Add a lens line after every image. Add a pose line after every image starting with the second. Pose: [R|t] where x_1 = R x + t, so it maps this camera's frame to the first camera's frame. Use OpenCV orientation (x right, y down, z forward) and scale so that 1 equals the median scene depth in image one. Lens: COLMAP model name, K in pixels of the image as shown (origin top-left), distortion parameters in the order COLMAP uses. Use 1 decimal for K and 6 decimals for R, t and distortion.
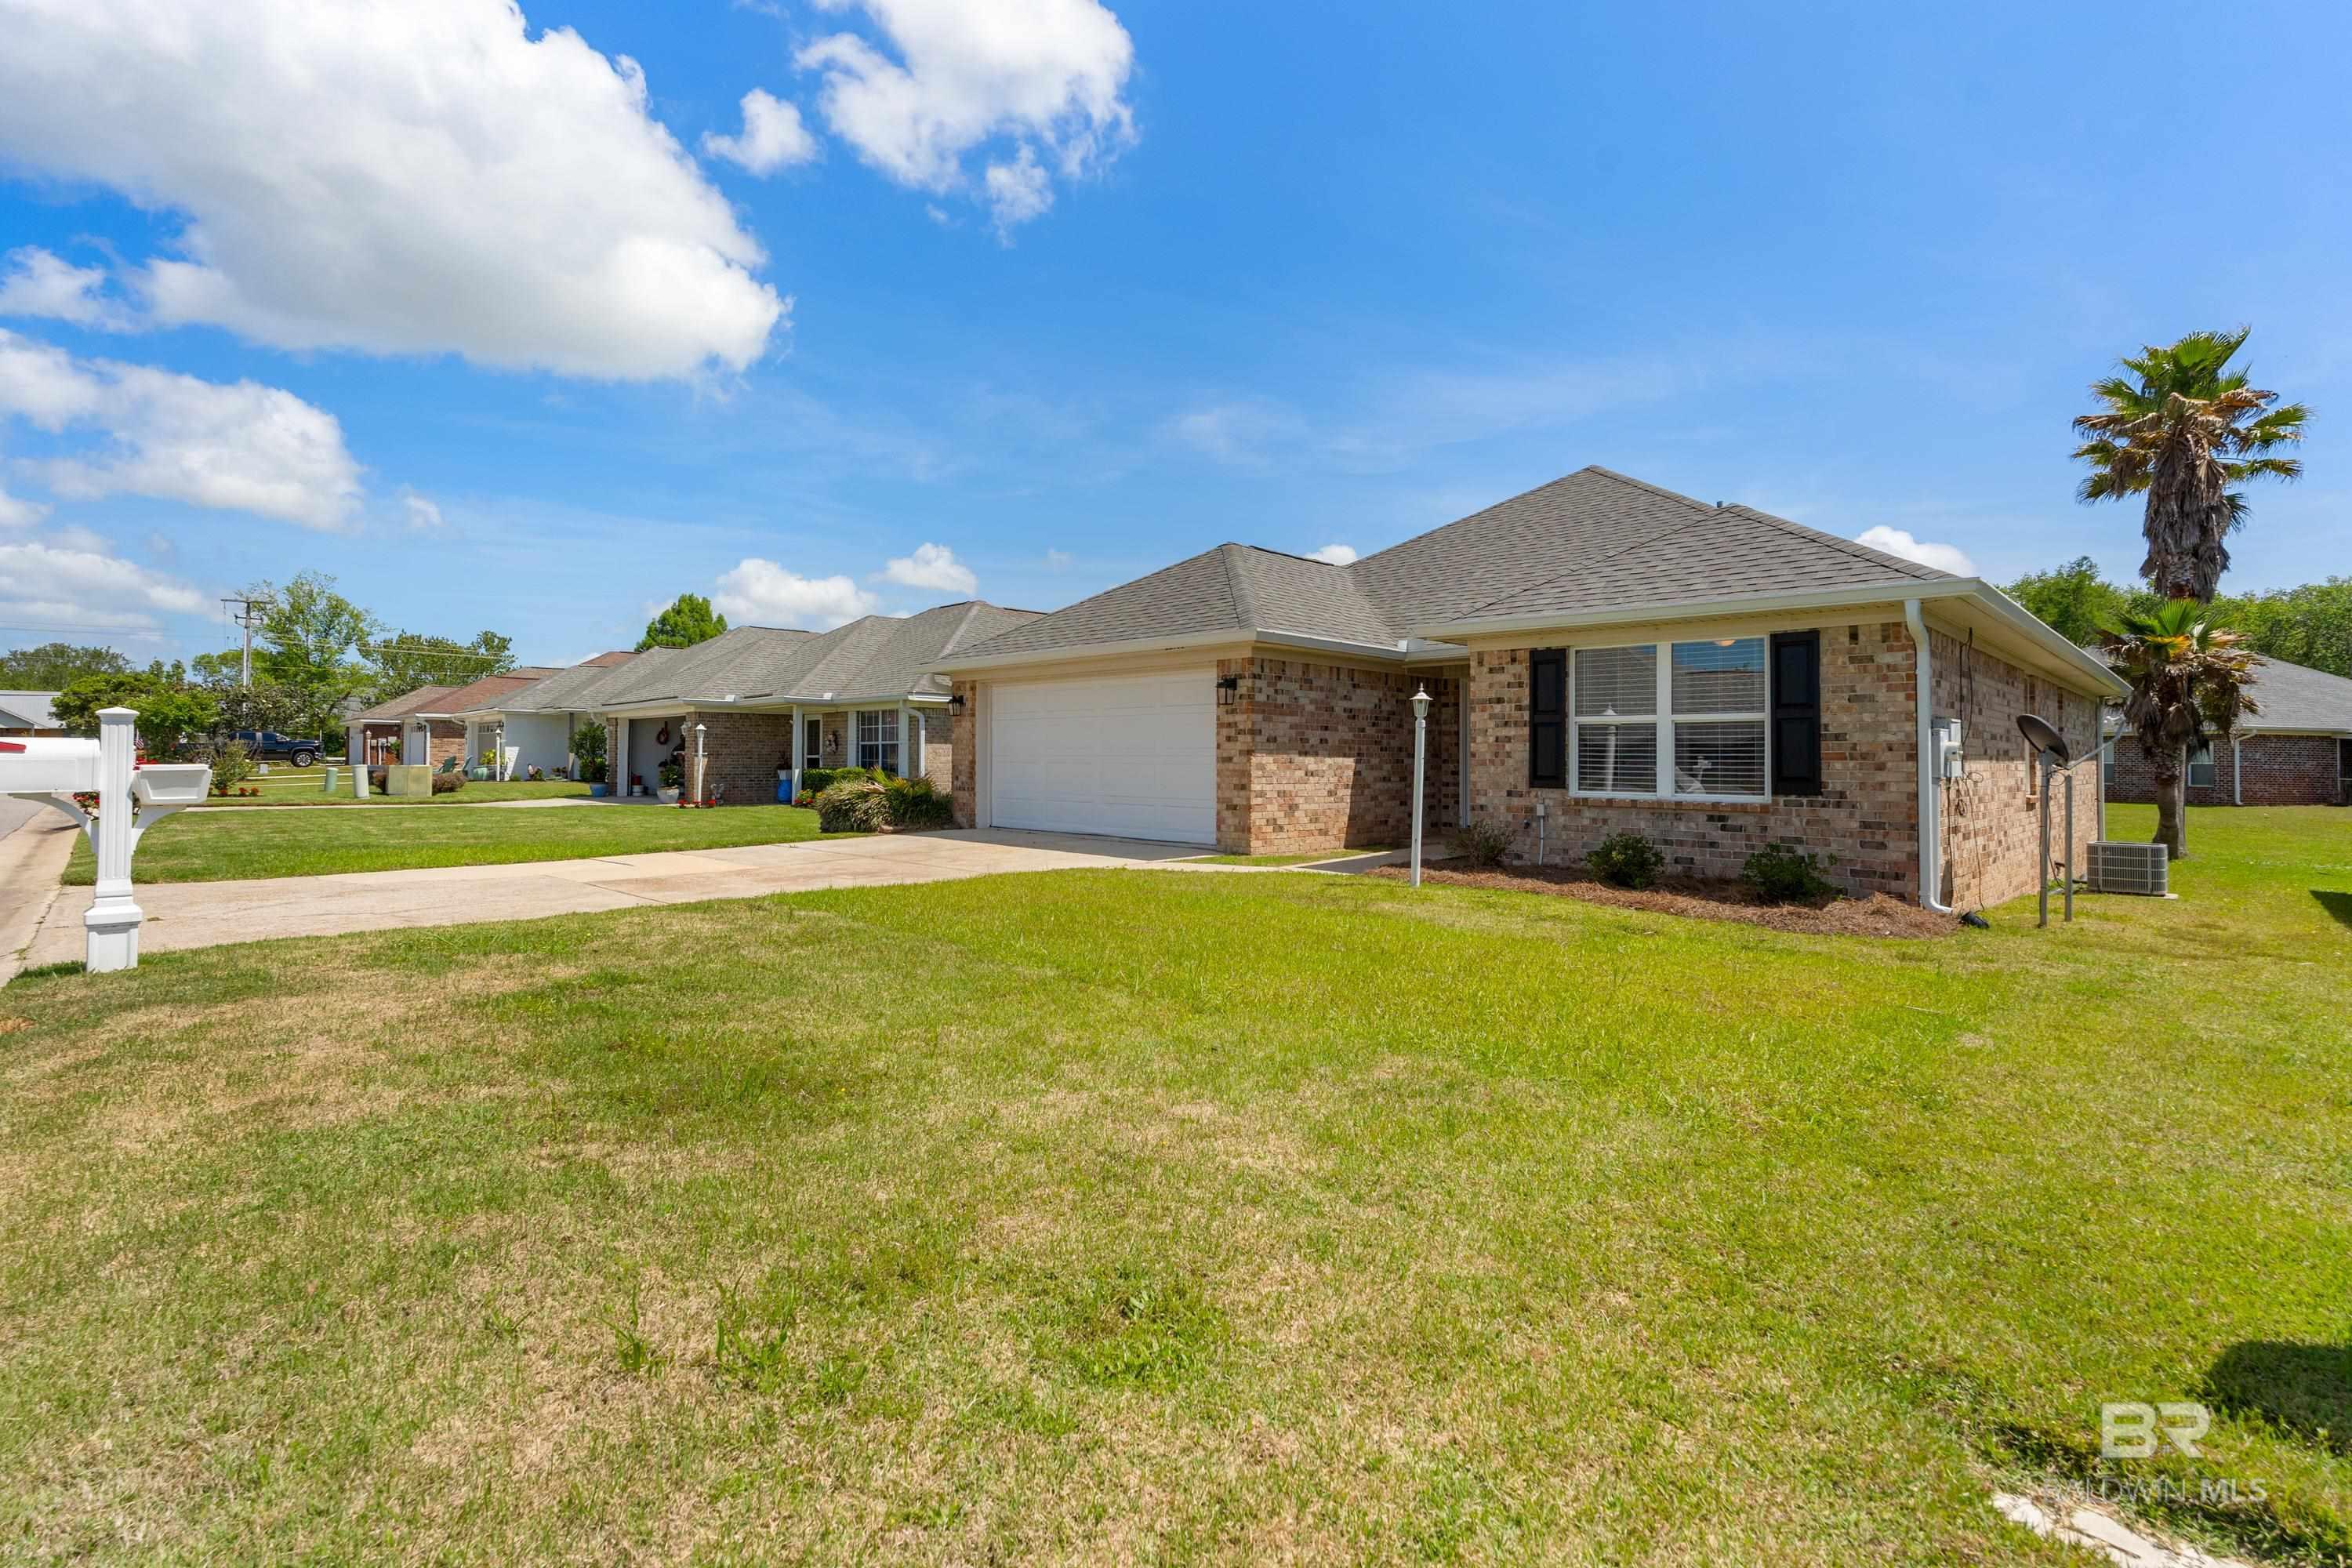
lens RADIAL K [[1051.8, 0, 1164.9], [0, 1051.8, 766.8], [0, 0, 1]] dist [-0.008114, 0.000299]
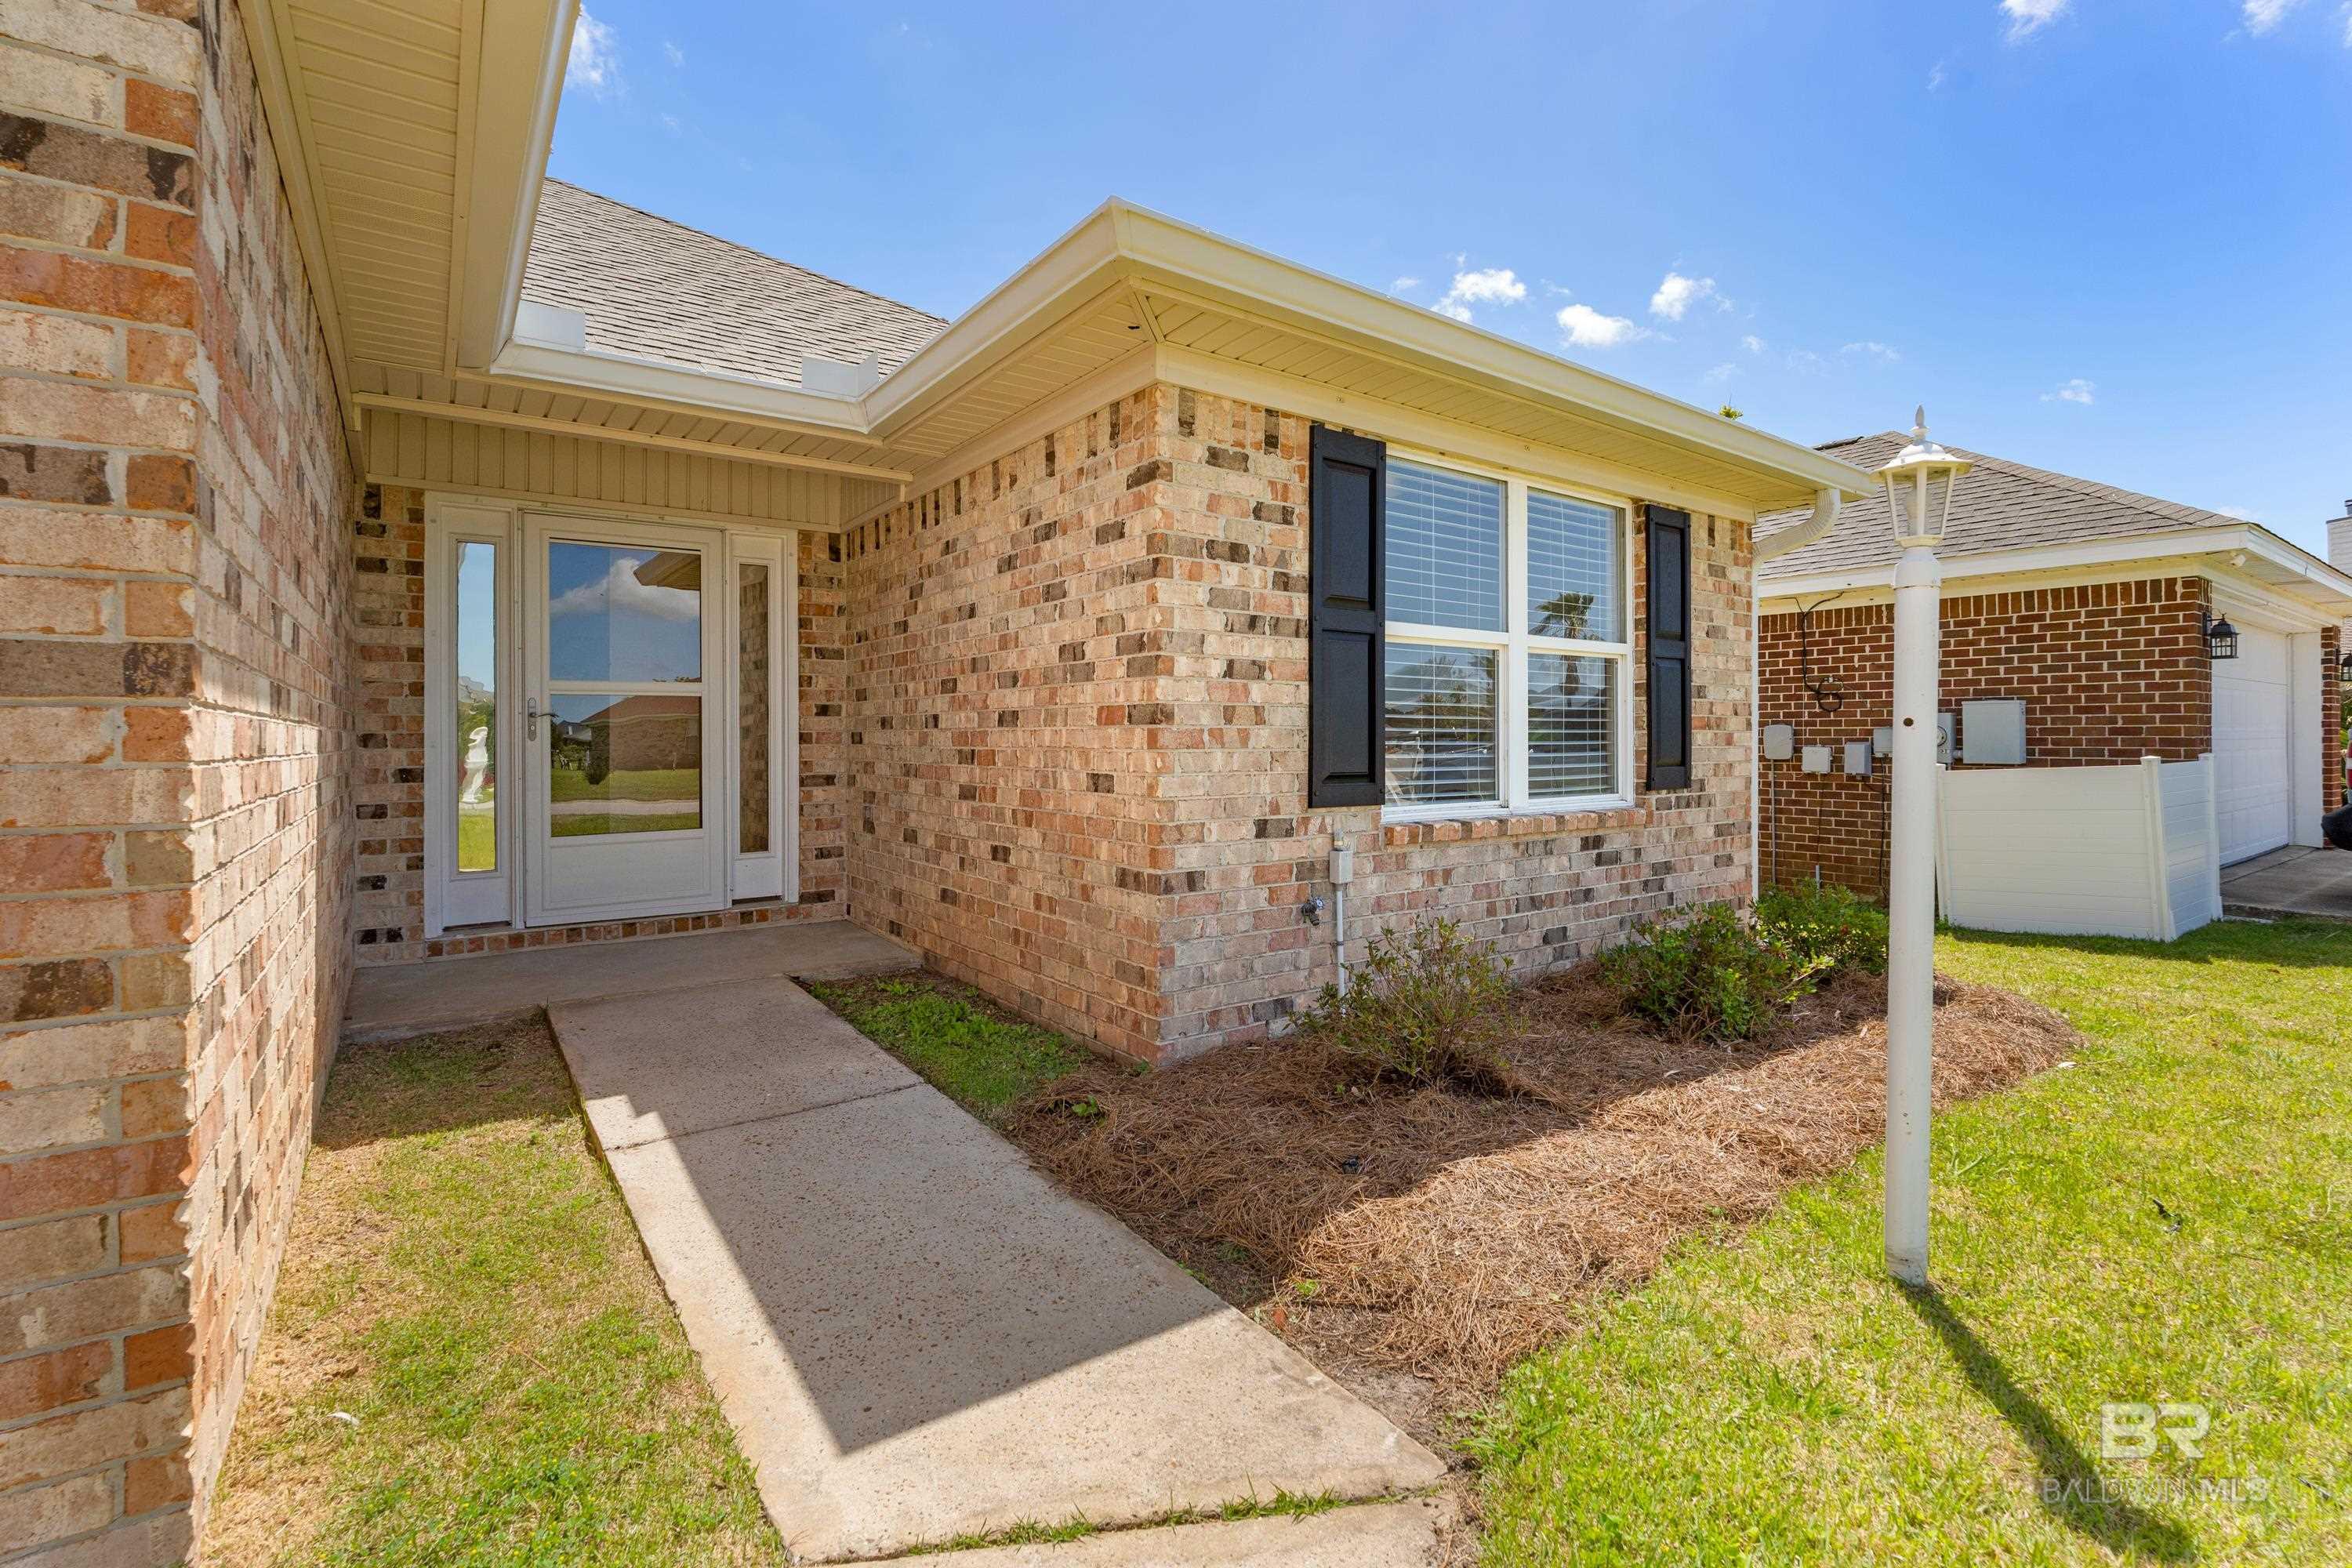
lens RADIAL K [[1051.8, 0, 1174.3], [0, 1051.8, 735.7], [0, 0, 1]] dist [-0.008114, 0.000299]
pose [[0.159071, -0.003961, 0.987259, -0.014051], [0.012002, 0.999926, 0.002079, -0.006143], [-0.987194, 0.011518, 0.159107, 0.991570]]
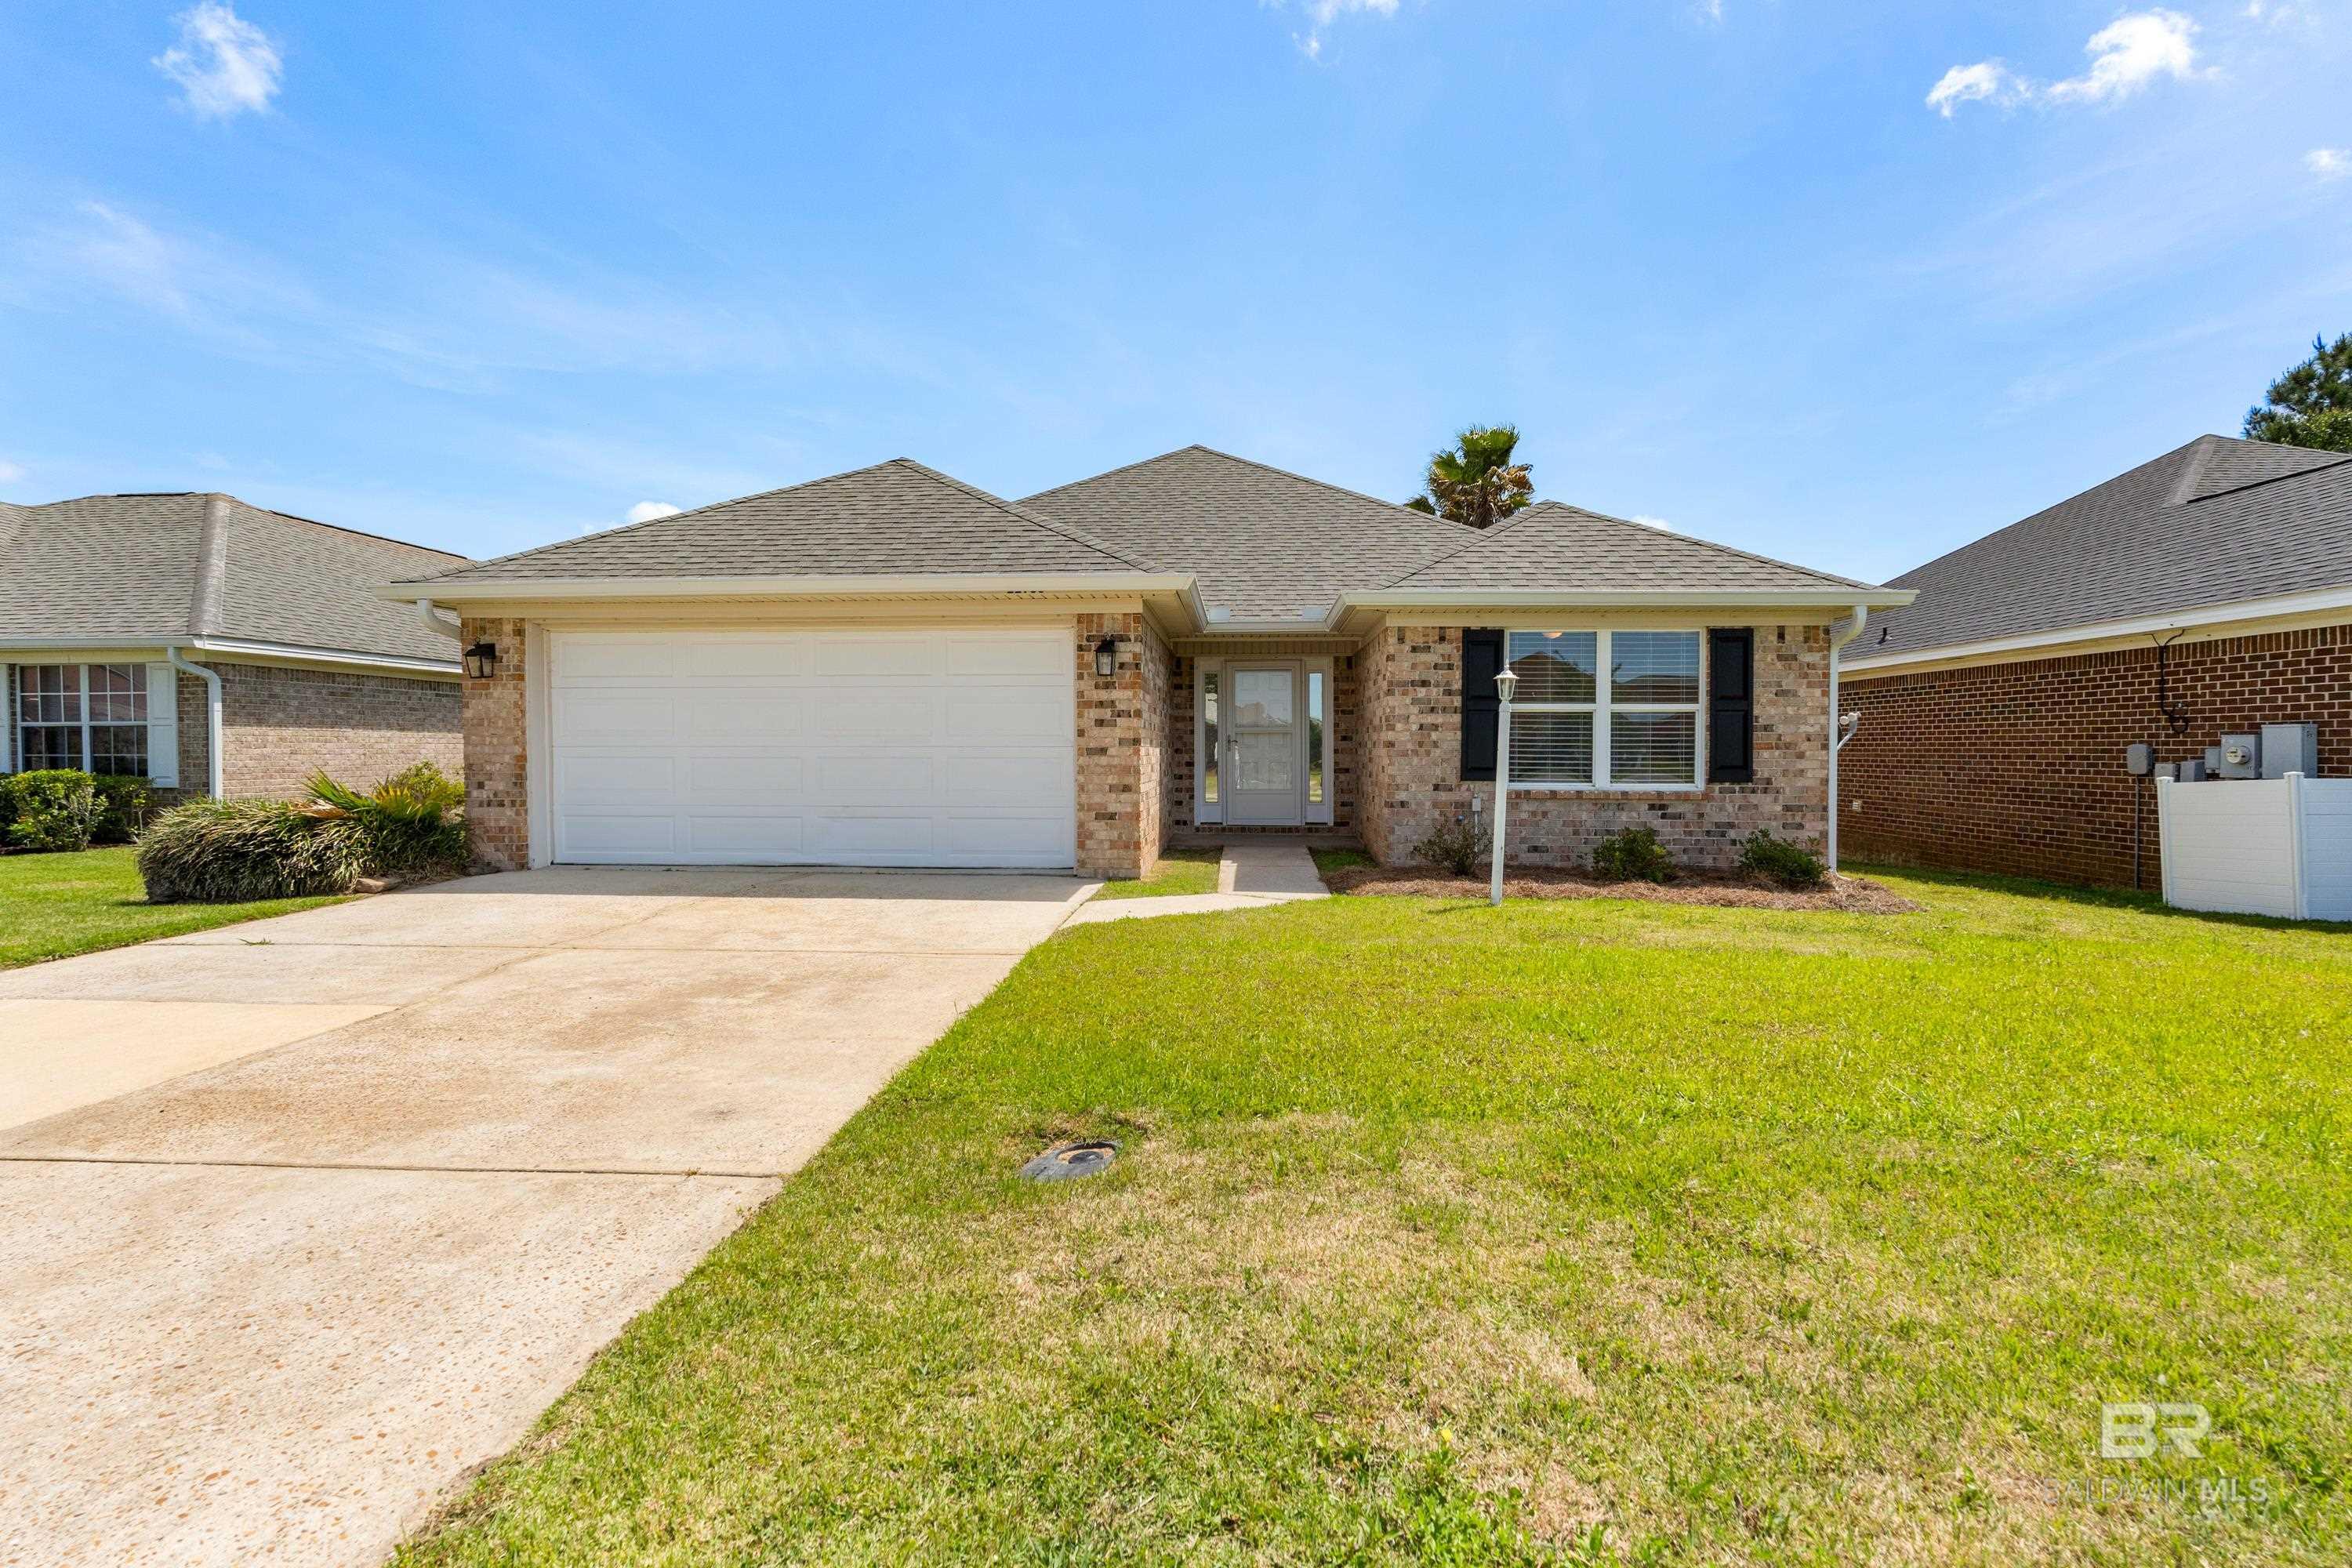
lens RADIAL K [[1051.8, 0, 1167.3], [0, 1051.8, 778.2], [0, 0, 1]] dist [-0.008114, 0.000299]
pose [[0.755544, -0.023343, 0.654682, -0.442383], [0.007942, 0.999618, 0.026476, -0.008428], [-0.655050, -0.014804, 0.755441, 0.480543]]
